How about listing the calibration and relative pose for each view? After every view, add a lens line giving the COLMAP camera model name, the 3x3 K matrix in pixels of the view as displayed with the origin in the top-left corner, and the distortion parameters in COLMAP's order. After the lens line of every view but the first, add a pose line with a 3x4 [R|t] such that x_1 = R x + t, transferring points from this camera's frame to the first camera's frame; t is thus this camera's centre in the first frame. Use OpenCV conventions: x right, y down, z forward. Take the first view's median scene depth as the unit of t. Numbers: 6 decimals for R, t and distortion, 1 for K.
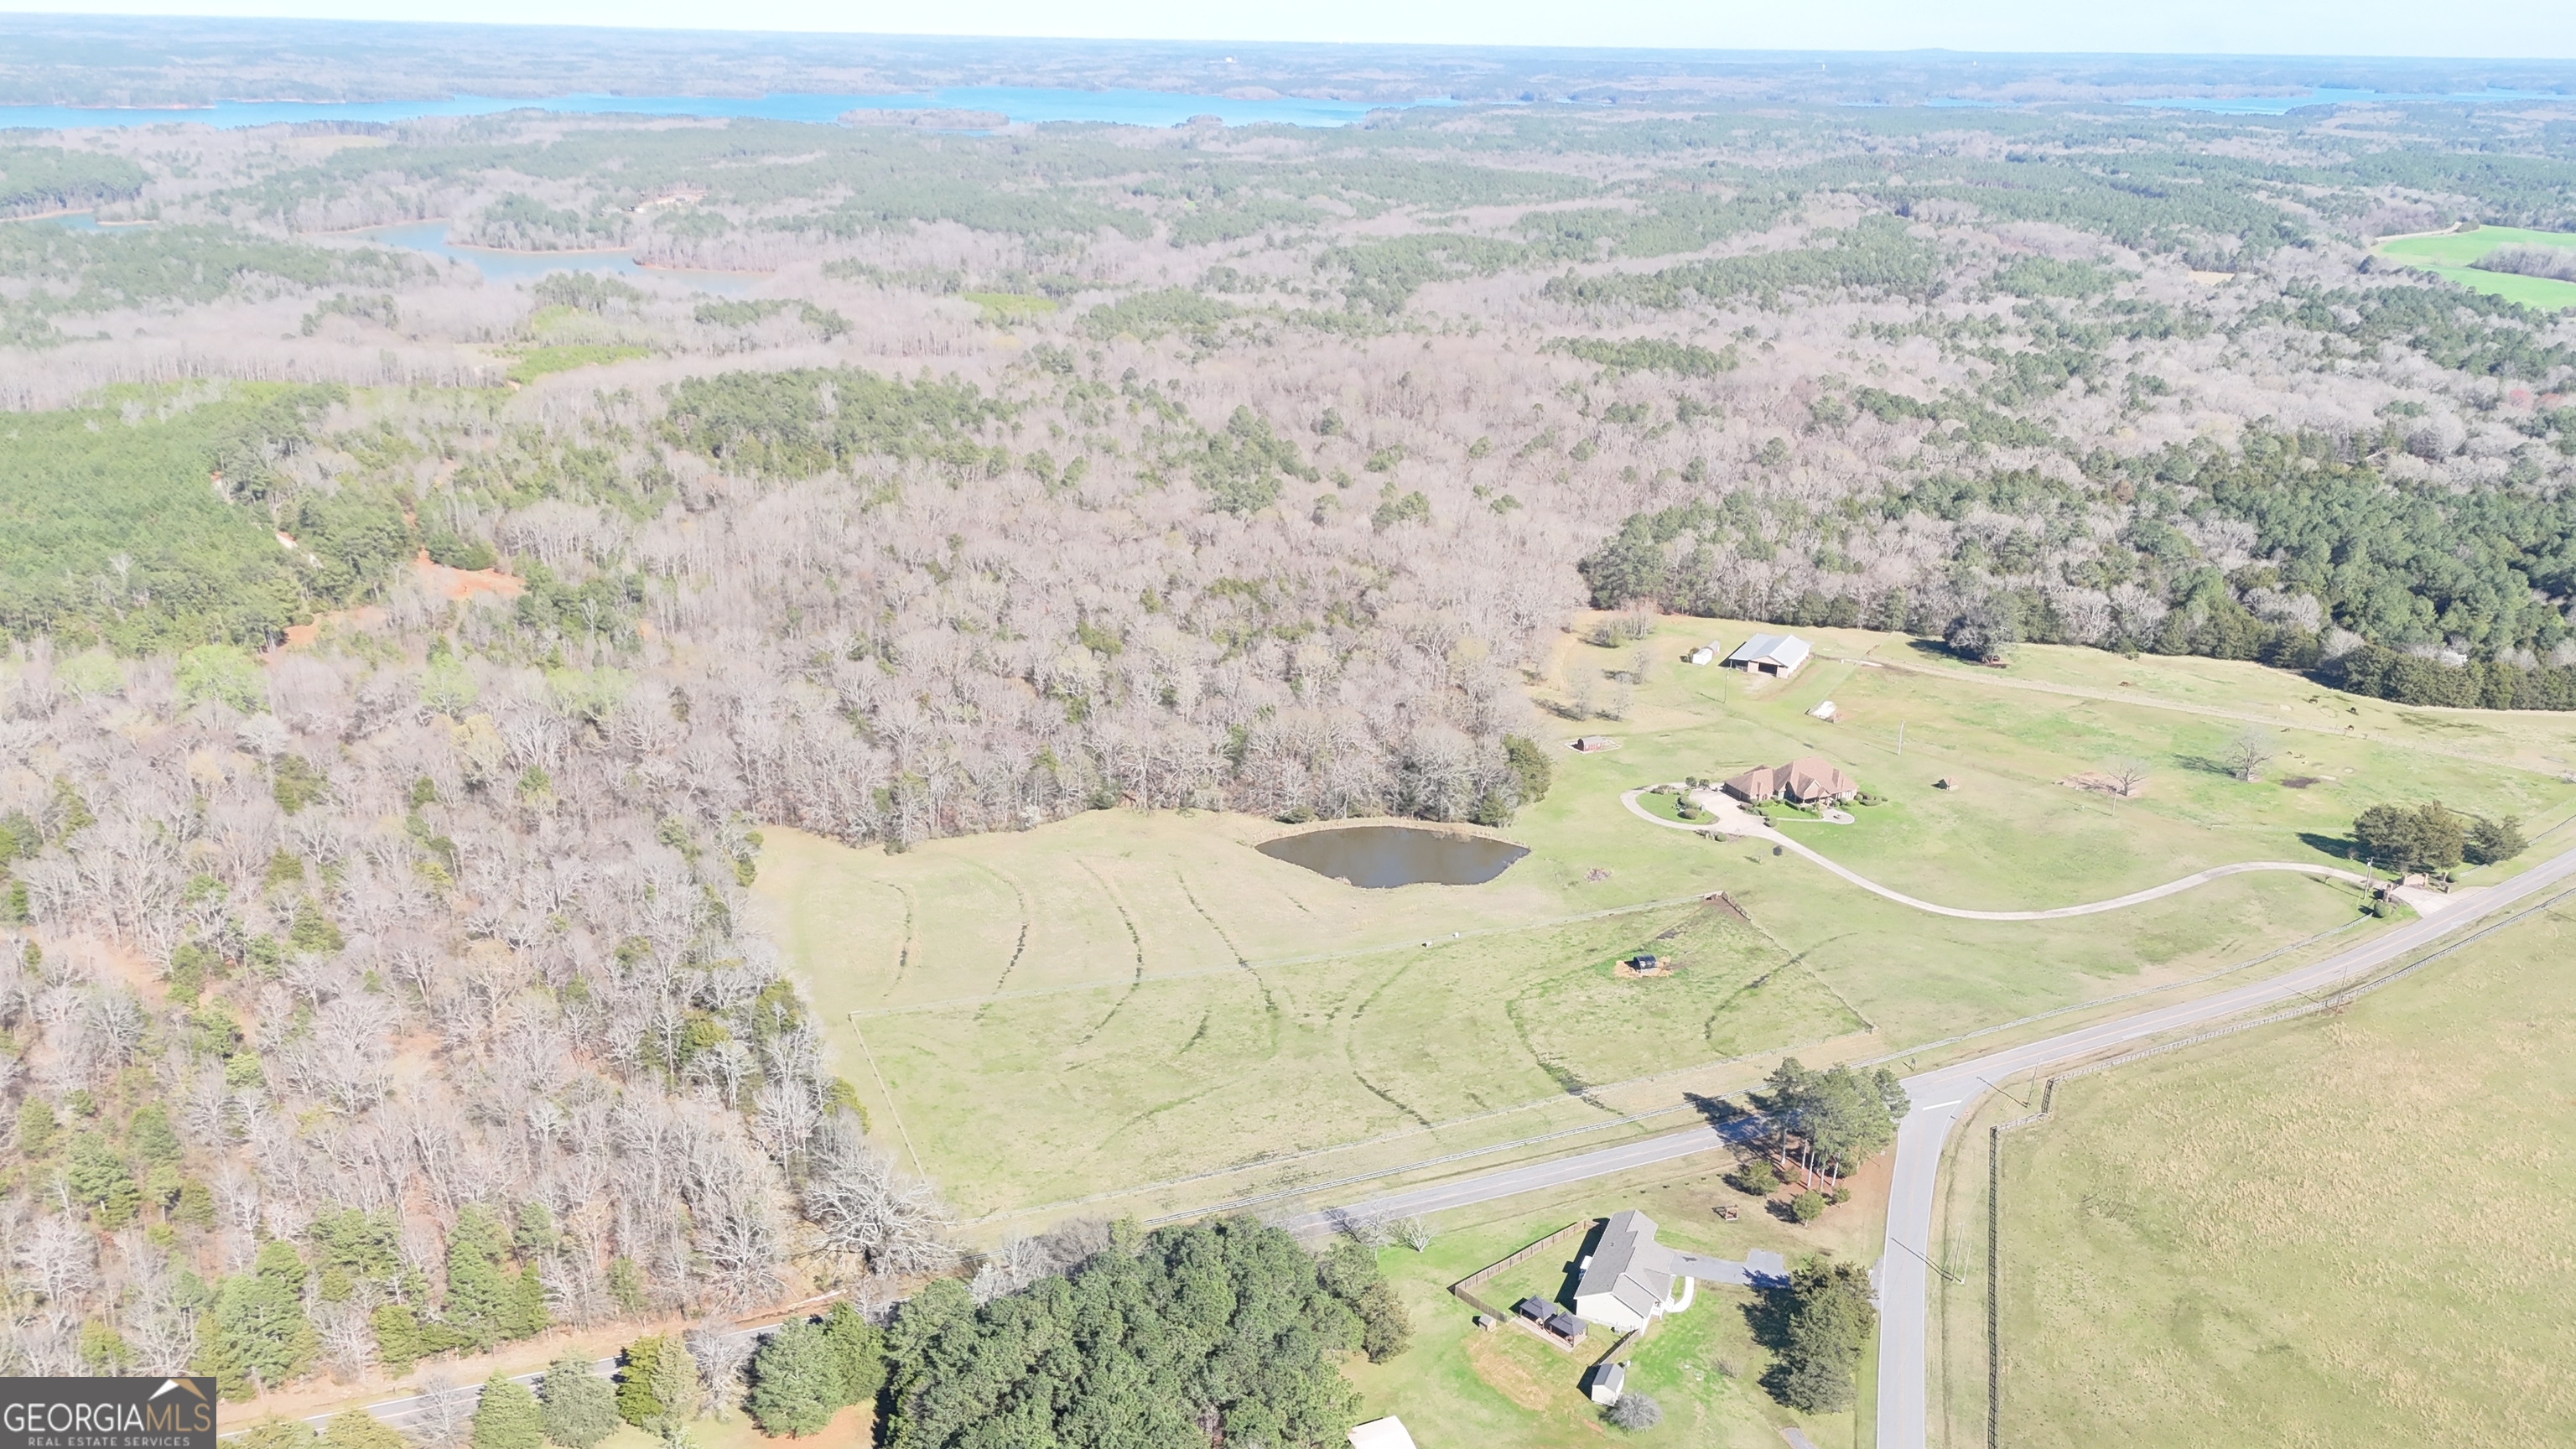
lens RADIAL K [[1902.6, 0, 1290.8], [0, 1902.6, 714.2], [0, 0, 1]] dist [0.065179, -0.058517]
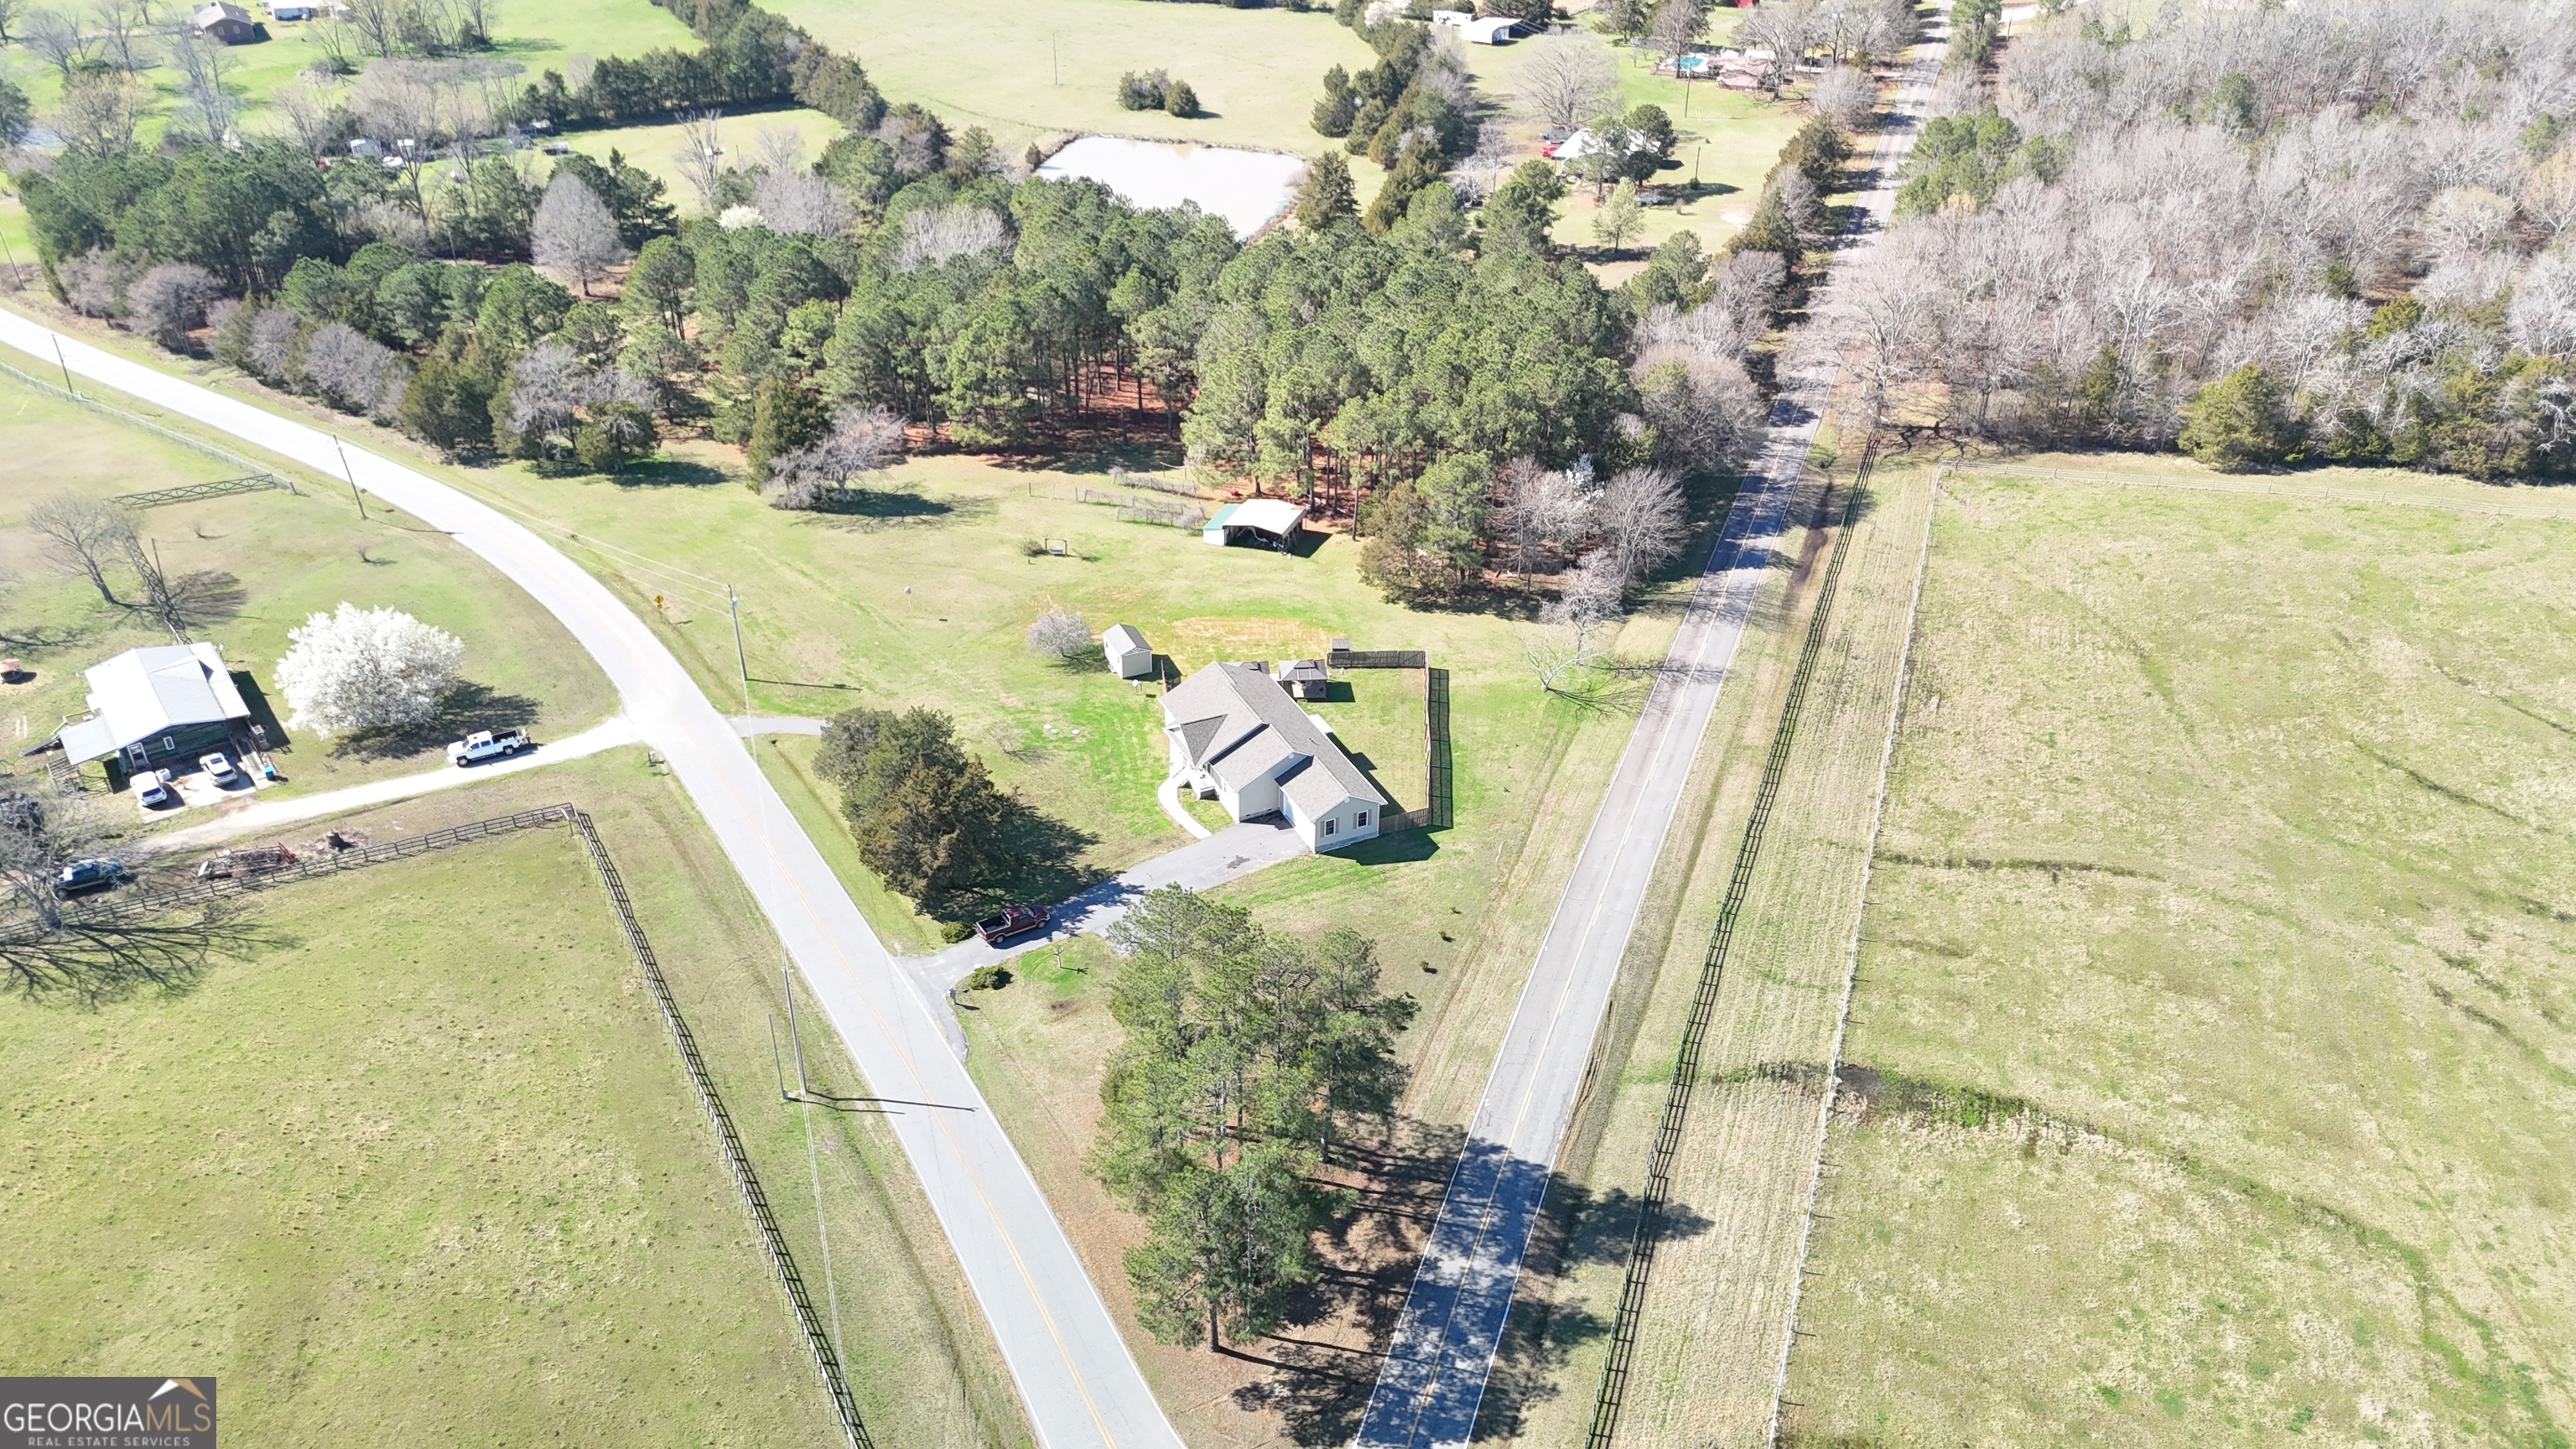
lens RADIAL K [[1902.6, 0, 1281.1], [0, 1902.6, 720.4], [0, 0, 1]] dist [0.065179, -0.058517]
pose [[-0.664033, 0.360134, -0.655258, 0.523176], [-0.283905, 0.689287, 0.666544, -0.091171], [0.691706, 0.628639, -0.355466, 1.161251]]
